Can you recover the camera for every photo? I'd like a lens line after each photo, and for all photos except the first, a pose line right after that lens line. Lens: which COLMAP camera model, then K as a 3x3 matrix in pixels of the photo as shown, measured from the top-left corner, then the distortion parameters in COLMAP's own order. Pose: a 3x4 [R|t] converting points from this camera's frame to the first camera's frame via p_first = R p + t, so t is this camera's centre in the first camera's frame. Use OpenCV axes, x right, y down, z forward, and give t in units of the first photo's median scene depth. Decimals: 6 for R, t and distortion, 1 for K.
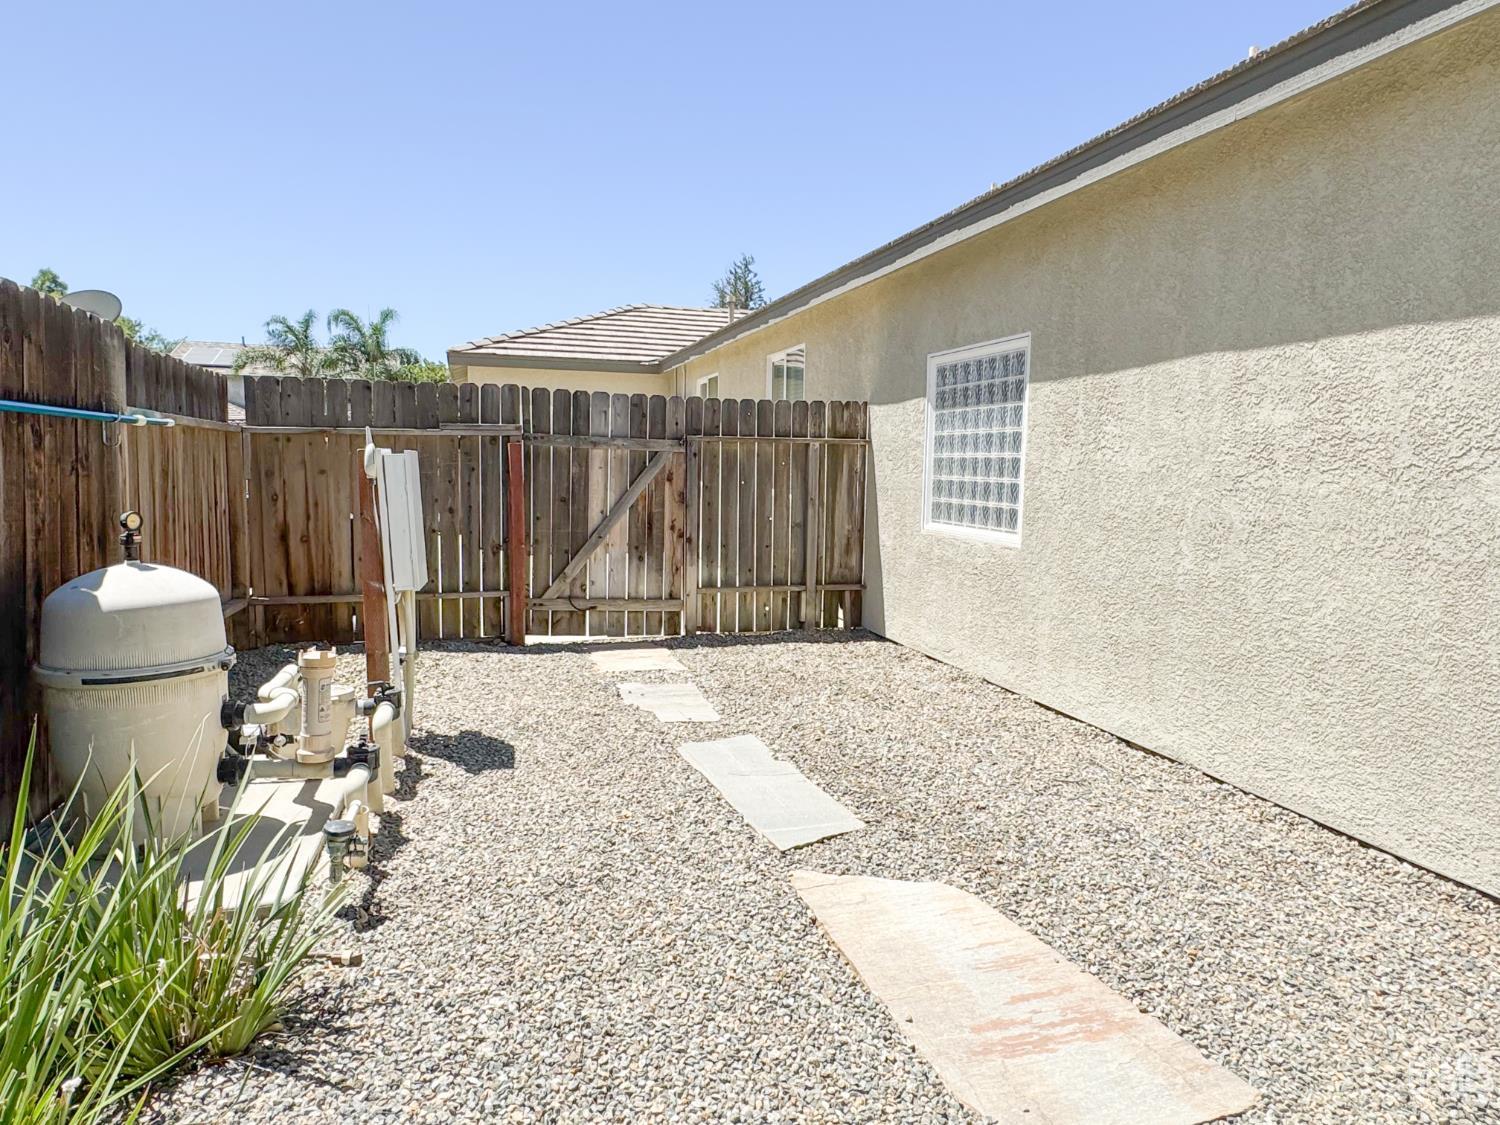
lens RADIAL K [[919.0, 0, 750.0], [0, 919.0, 562.5], [0, 0, 1]] dist [-0.001894, -0.000225]
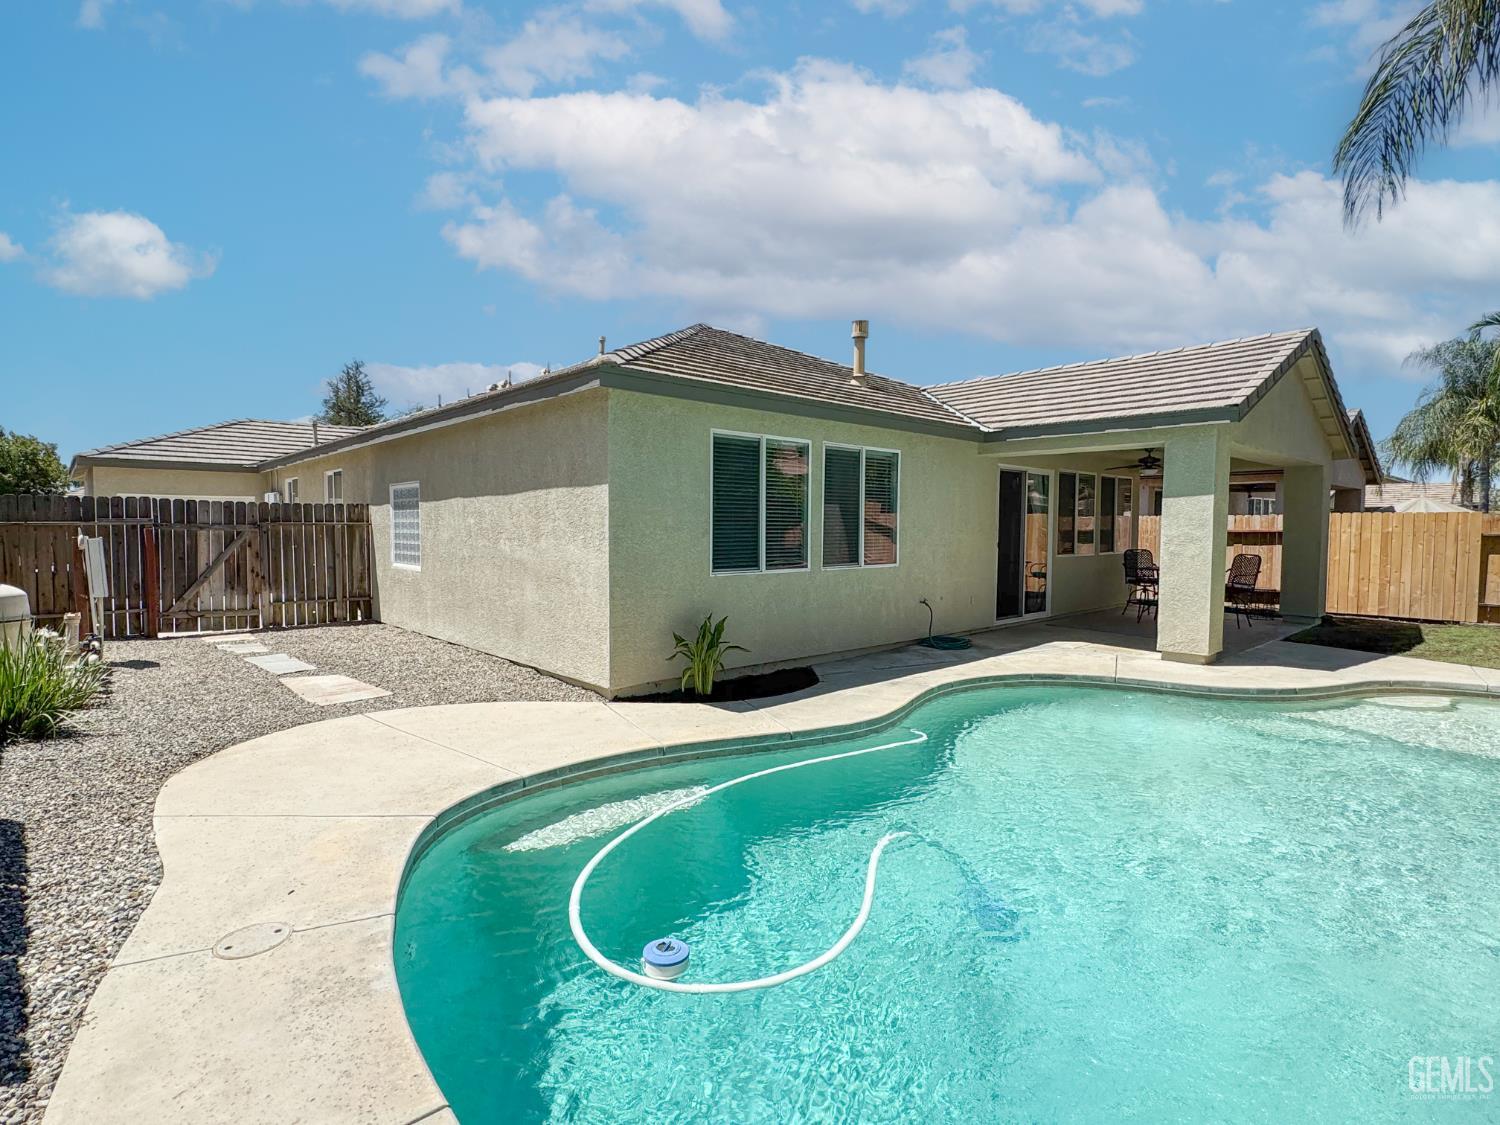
lens RADIAL K [[750.8, 0, 750.0], [0, 750.8, 562.5], [0, 0, 1]] dist [-0.001212, -0.000761]
pose [[0.899628, -0.035572, 0.435206, 0.168771], [0.059518, 0.997364, -0.041510, 0.071053], [-0.432582, 0.063247, 0.899374, -0.849272]]
